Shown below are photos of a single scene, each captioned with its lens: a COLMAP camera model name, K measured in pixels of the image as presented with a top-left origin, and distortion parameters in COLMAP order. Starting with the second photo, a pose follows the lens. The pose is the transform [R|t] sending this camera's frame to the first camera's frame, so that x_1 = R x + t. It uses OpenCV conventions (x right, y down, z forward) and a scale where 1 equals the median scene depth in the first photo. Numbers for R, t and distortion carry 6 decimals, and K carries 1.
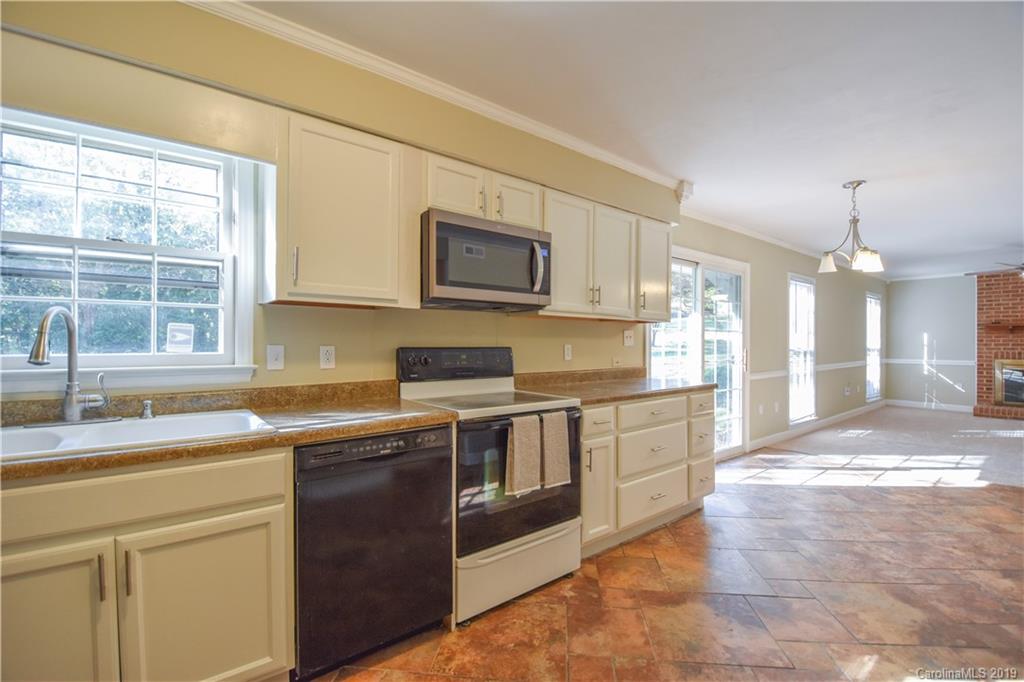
lens RADIAL K [[448.4, 0, 513.9], [0, 448.4, 343.3], [0, 0, 1]] dist [0.013082, -0.005895]
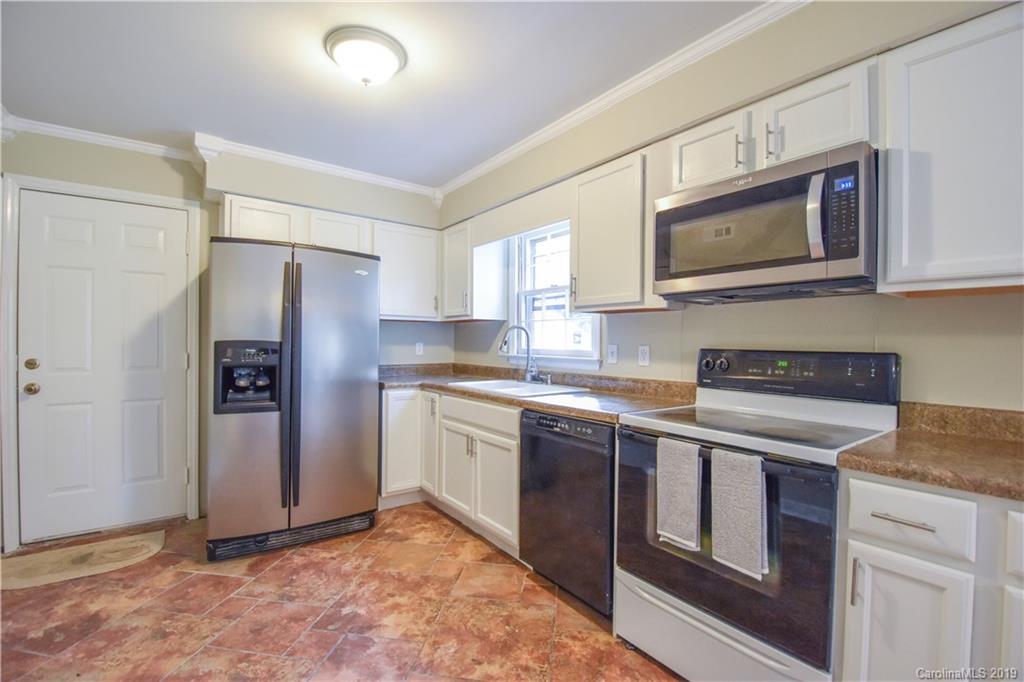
lens RADIAL K [[448.4, 0, 515.4], [0, 448.4, 344.7], [0, 0, 1]] dist [0.013082, -0.005895]
pose [[-0.020876, 0.003775, -0.999775, 0.729847], [-0.011077, 0.999931, 0.004007, 0.001498], [0.999721, 0.011158, -0.020833, 0.689393]]
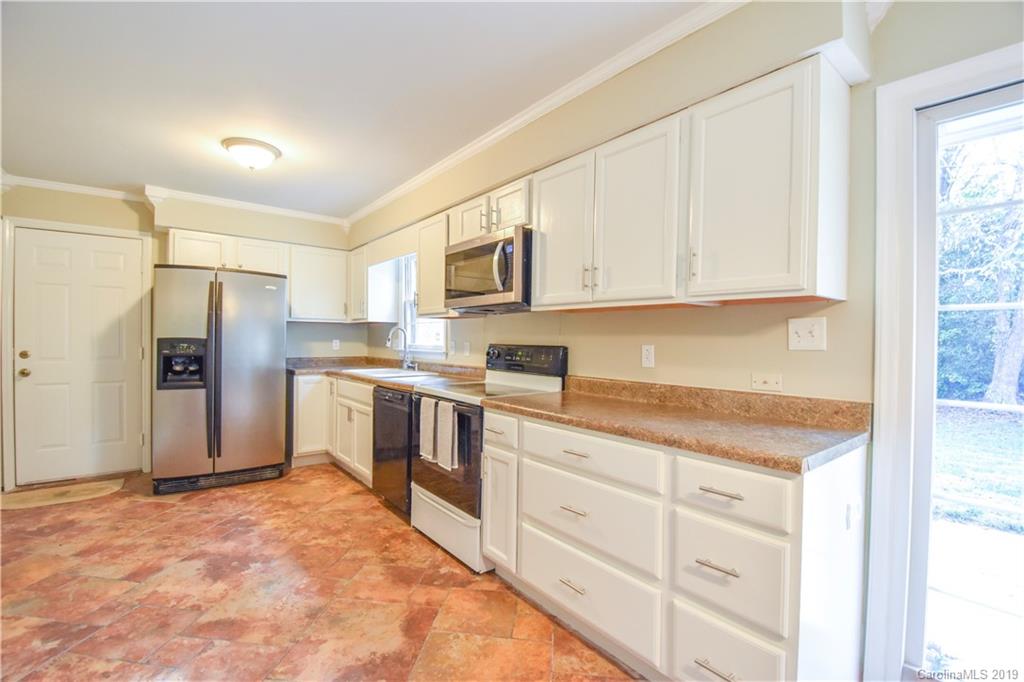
lens RADIAL K [[448.4, 0, 512.1], [0, 448.4, 344.7], [0, 0, 1]] dist [0.013082, -0.005895]
pose [[0.001599, 0.008689, -0.999961, 1.199371], [-0.012413, 0.999885, 0.008668, -0.001167], [0.999922, 0.012398, 0.001706, 1.149961]]
